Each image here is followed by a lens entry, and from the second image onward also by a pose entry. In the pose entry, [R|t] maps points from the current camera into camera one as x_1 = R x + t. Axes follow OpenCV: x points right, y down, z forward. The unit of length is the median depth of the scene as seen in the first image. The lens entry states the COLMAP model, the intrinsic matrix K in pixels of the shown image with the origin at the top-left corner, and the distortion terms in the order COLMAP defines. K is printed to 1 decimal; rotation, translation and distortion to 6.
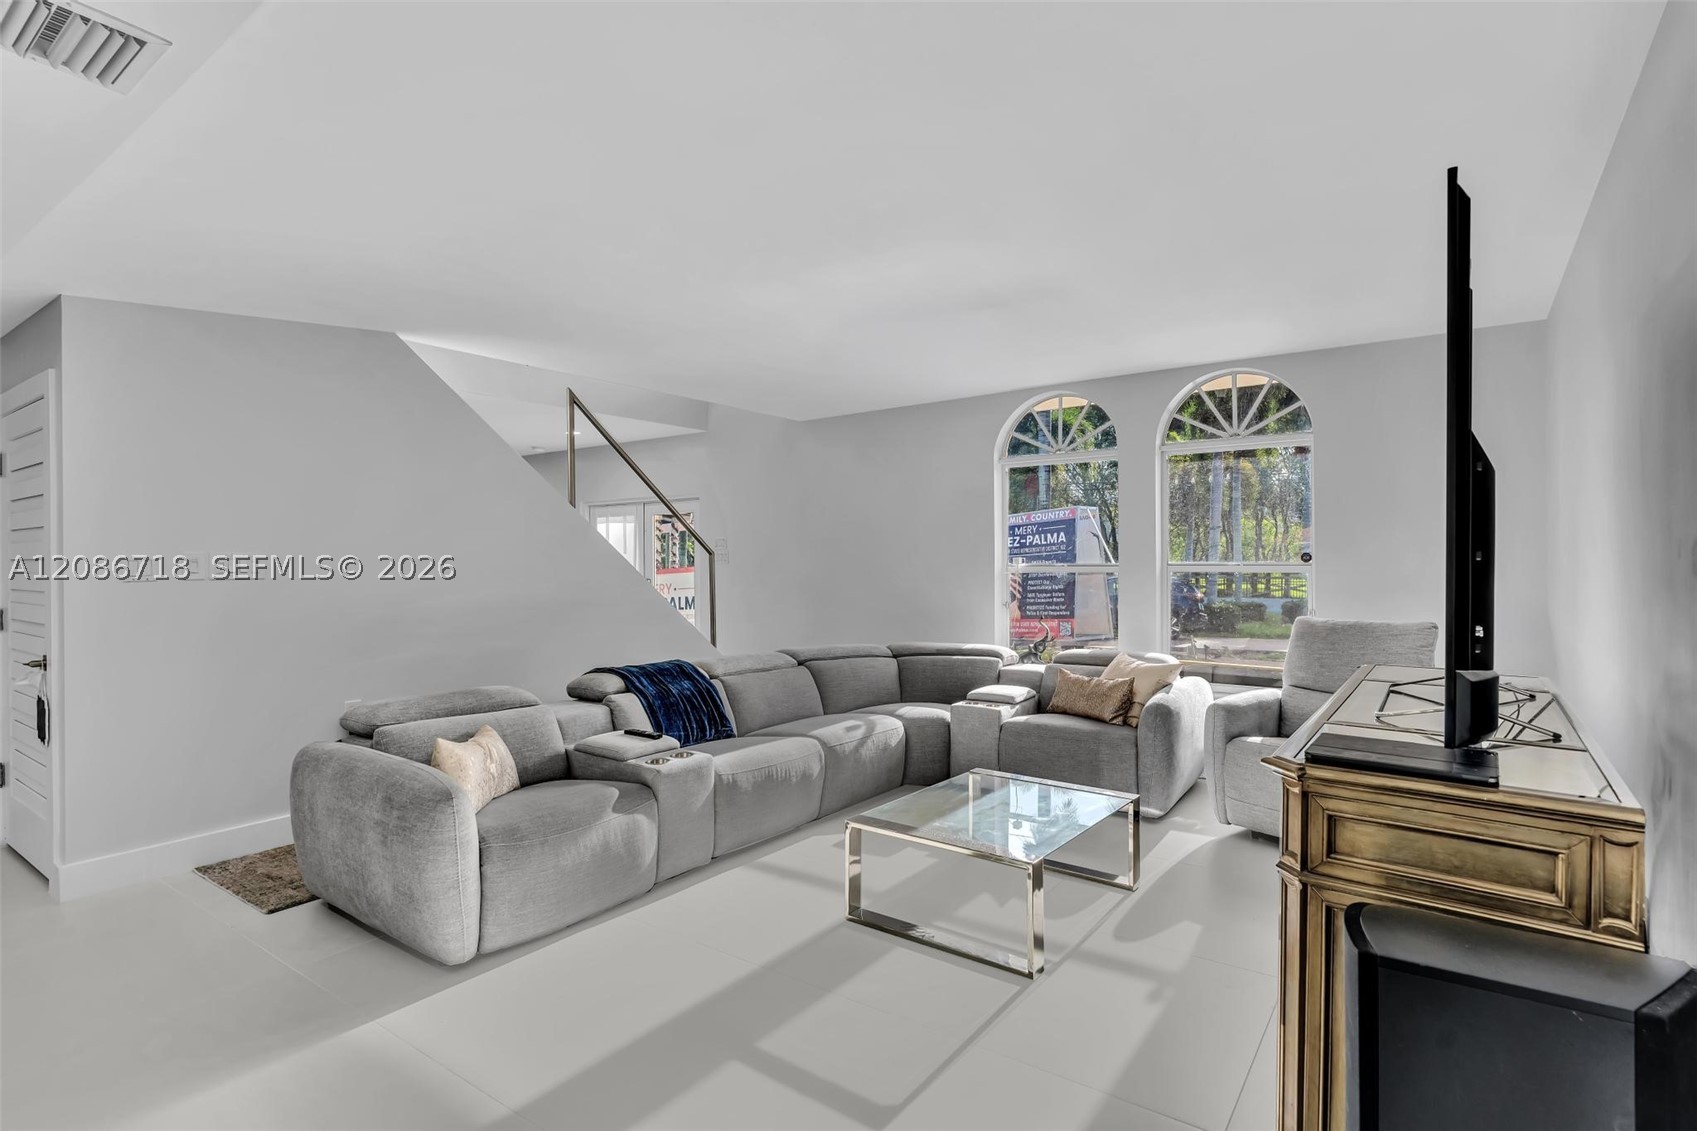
lens RADIAL K [[836.2, 0, 851.8], [0, 836.2, 556.9], [0, 0, 1]] dist [0.000853, 0.000132]
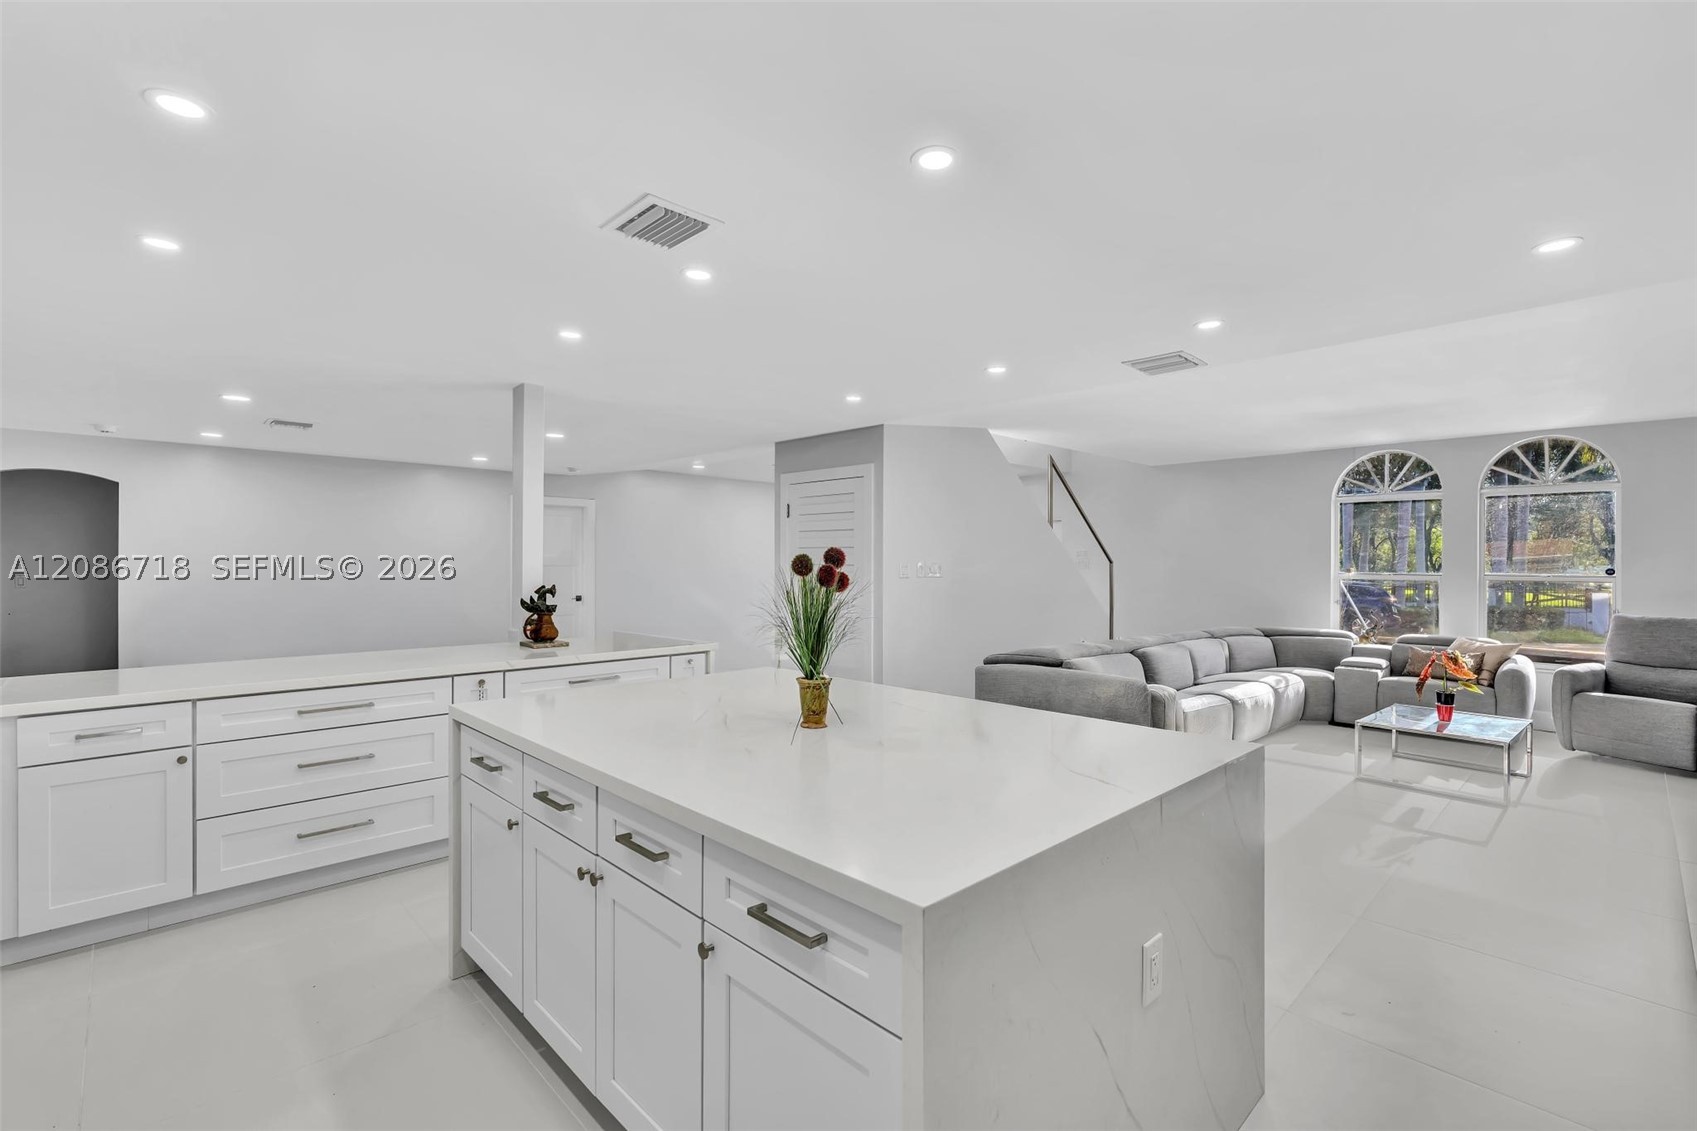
lens RADIAL K [[763.1, 0, 844.6], [0, 763.1, 557.6], [0, 0, 1]] dist [-0.001132, 0.000036]
pose [[0.984278, 0.011483, -0.176255, -0.479407], [-0.011358, 0.999934, 0.001717, -0.011125], [0.176263, 0.000312, 0.984343, -0.463601]]
